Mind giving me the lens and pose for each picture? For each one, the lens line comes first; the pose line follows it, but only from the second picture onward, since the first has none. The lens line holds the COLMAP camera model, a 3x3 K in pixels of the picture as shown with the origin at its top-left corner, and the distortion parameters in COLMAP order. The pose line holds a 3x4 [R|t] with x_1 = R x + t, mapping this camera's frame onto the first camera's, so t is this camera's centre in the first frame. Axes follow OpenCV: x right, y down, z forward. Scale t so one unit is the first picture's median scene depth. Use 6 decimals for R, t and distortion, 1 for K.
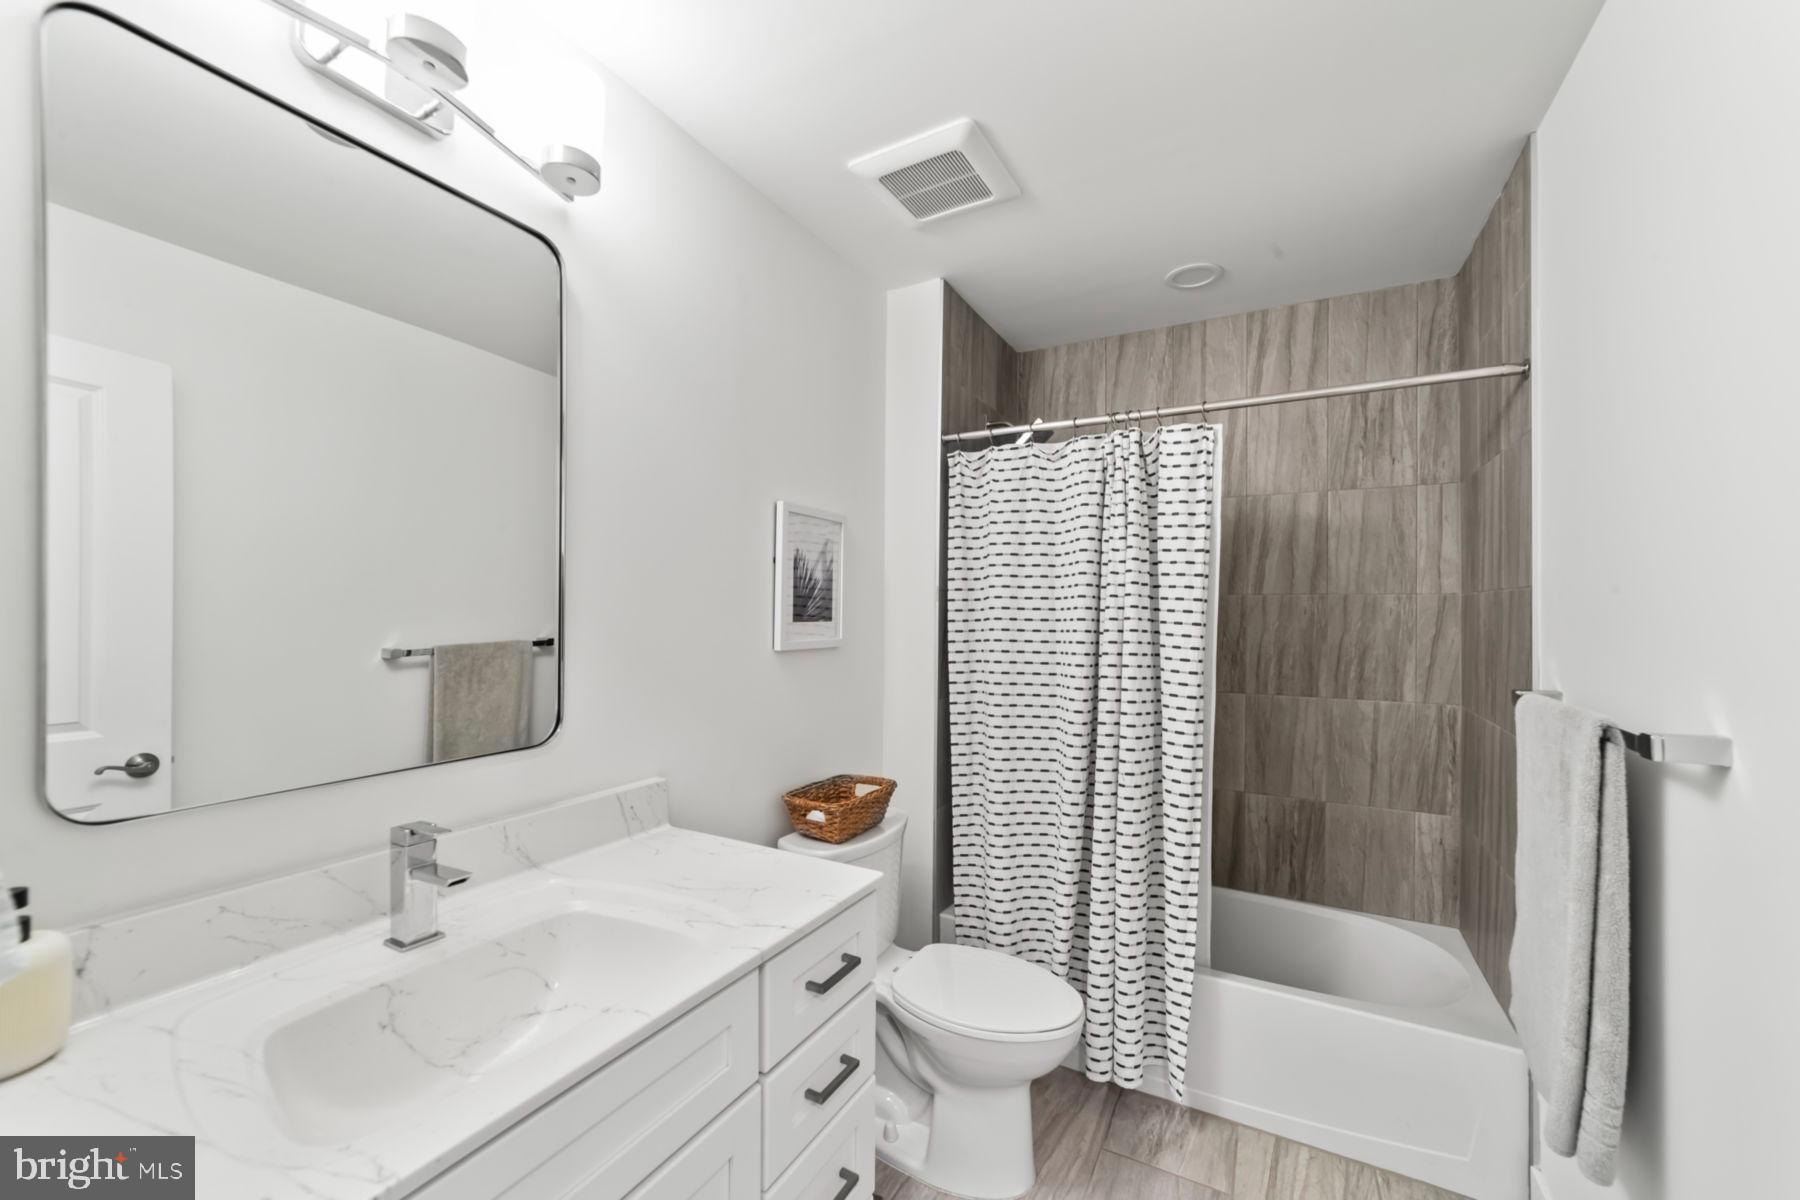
lens RADIAL K [[696.0, 0, 901.1], [0, 696.0, 607.7], [0, 0, 1]] dist [-0.000434, 0.002166]
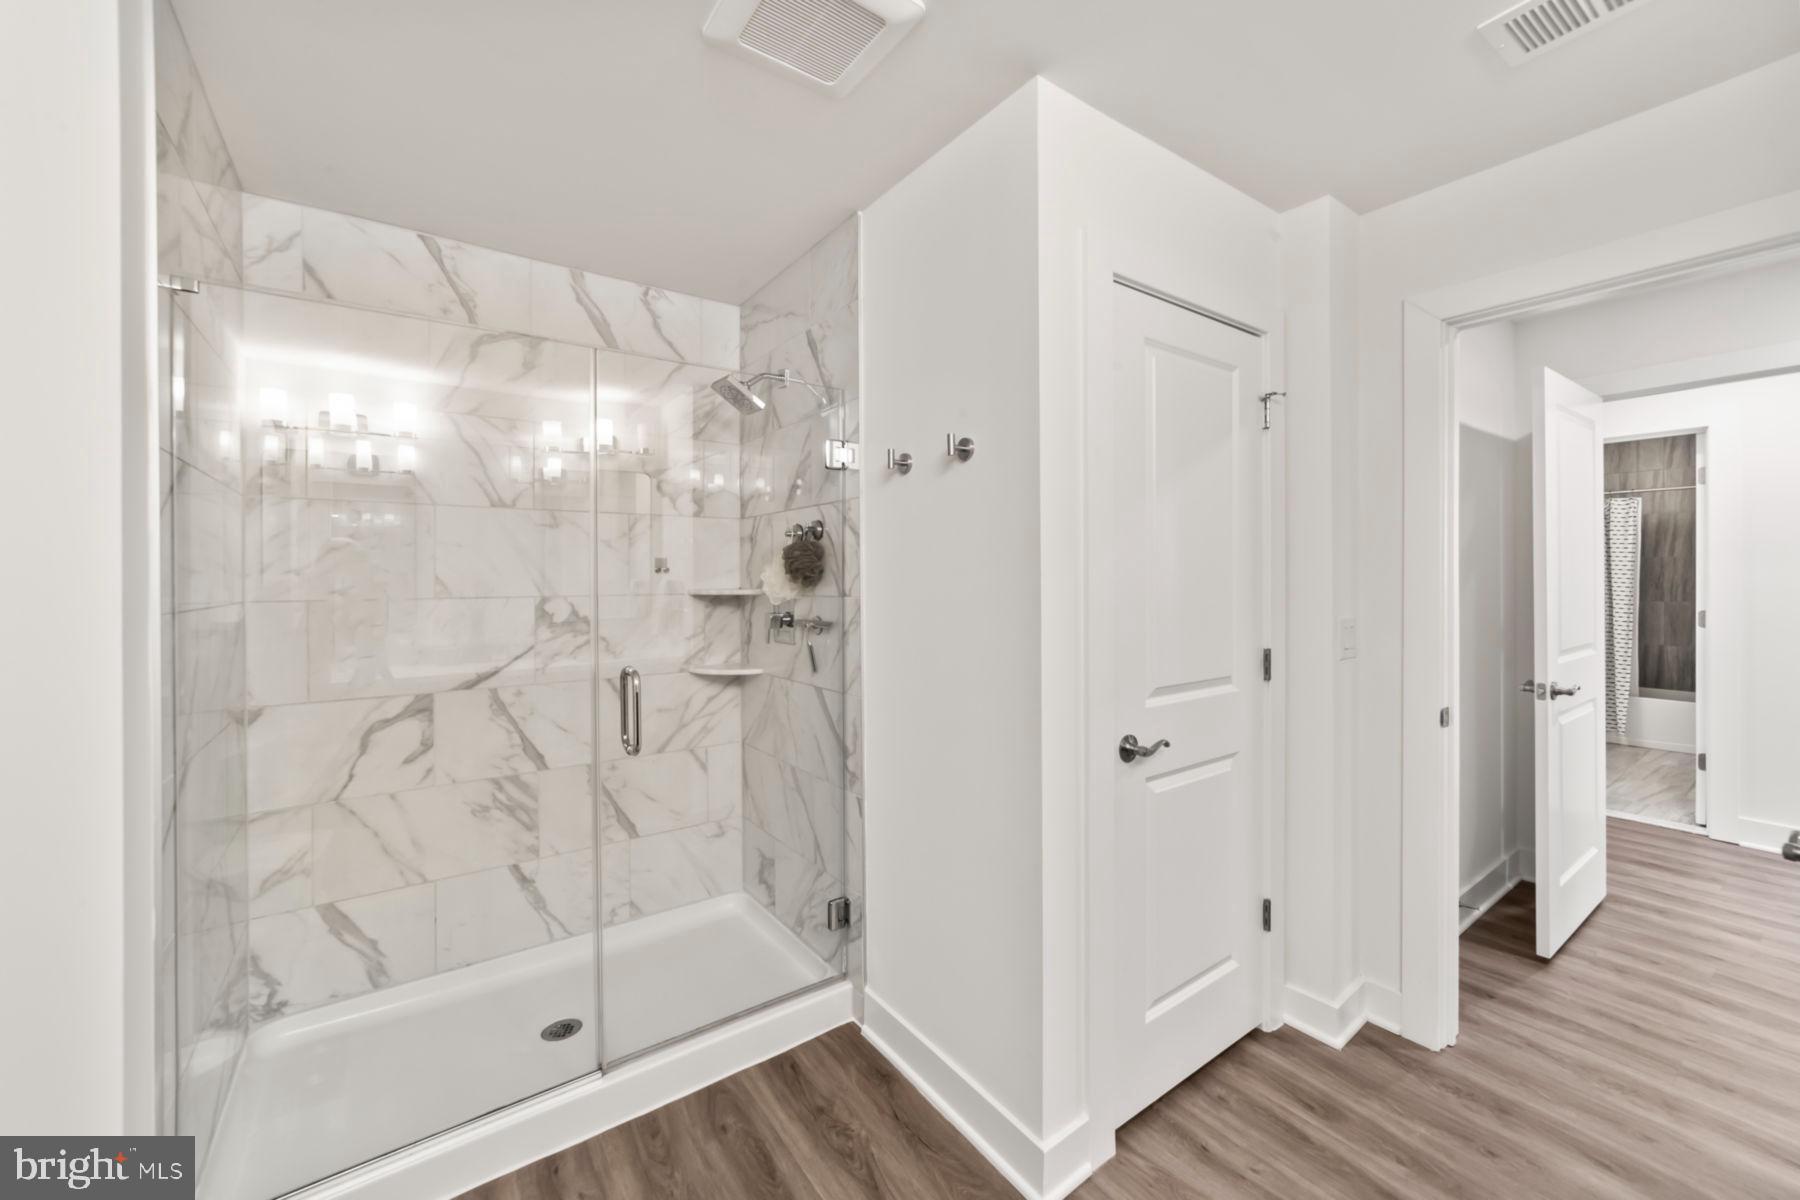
lens RADIAL K [[696.0, 0, 899.7], [0, 696.0, 584.1], [0, 0, 1]] dist [-0.000434, 0.002166]
pose [[0.905982, -0.008961, -0.423220, -0.796419], [0.009783, 0.999952, -0.000230, 0.044705], [0.423202, -0.003932, 0.906027, -2.109910]]
